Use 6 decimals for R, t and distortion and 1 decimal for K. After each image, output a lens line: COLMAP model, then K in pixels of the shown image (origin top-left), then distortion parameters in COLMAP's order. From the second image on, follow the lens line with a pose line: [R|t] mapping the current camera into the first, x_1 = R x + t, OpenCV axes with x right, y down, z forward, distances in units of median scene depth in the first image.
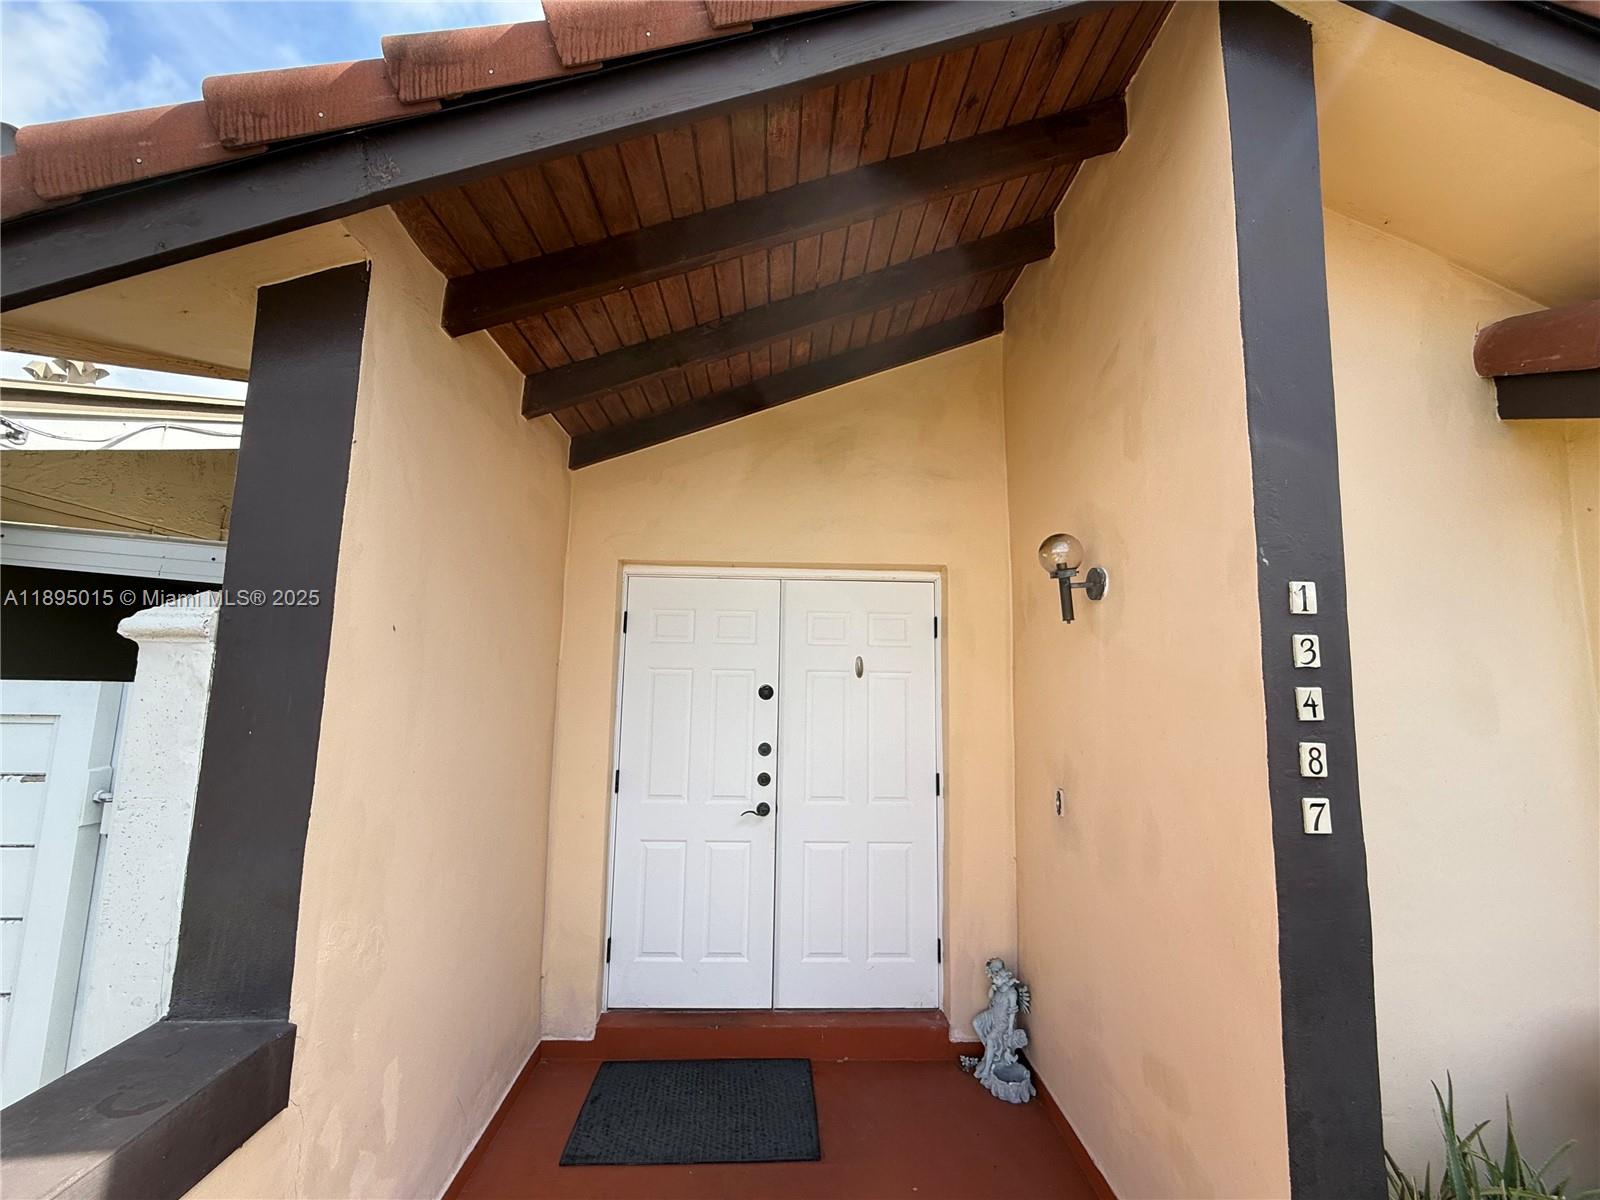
lens RADIAL K [[642.7, 0, 800.0], [0, 642.7, 600.0], [0, 0, 1]] dist [-0.001116, 0.000725]
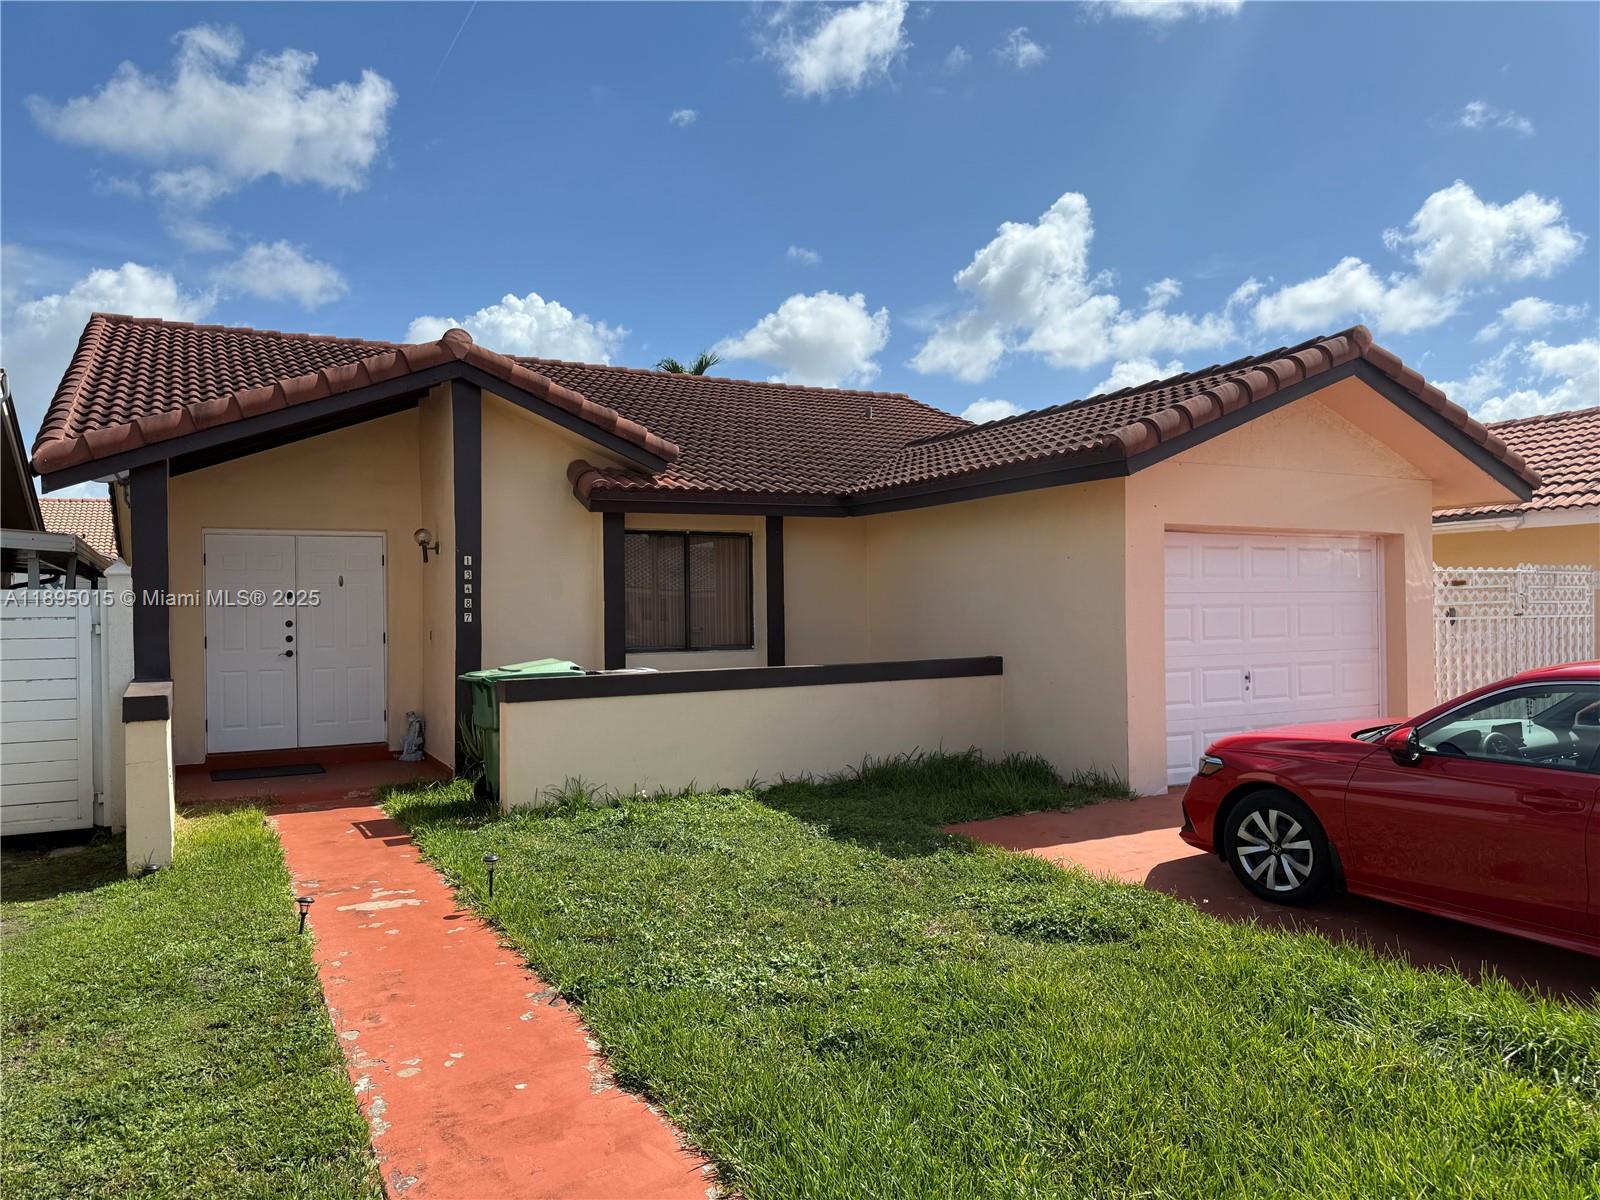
lens RADIAL K [[1097.6, 0, 800.0], [0, 1097.6, 600.0], [0, 0, 1]] dist [0.005786, 0.000970]
pose [[0.888795, -0.026013, 0.457566, -0.280743], [-0.032505, 0.992296, 0.119551, -0.399275], [-0.457150, -0.121129, 0.881102, -3.665817]]
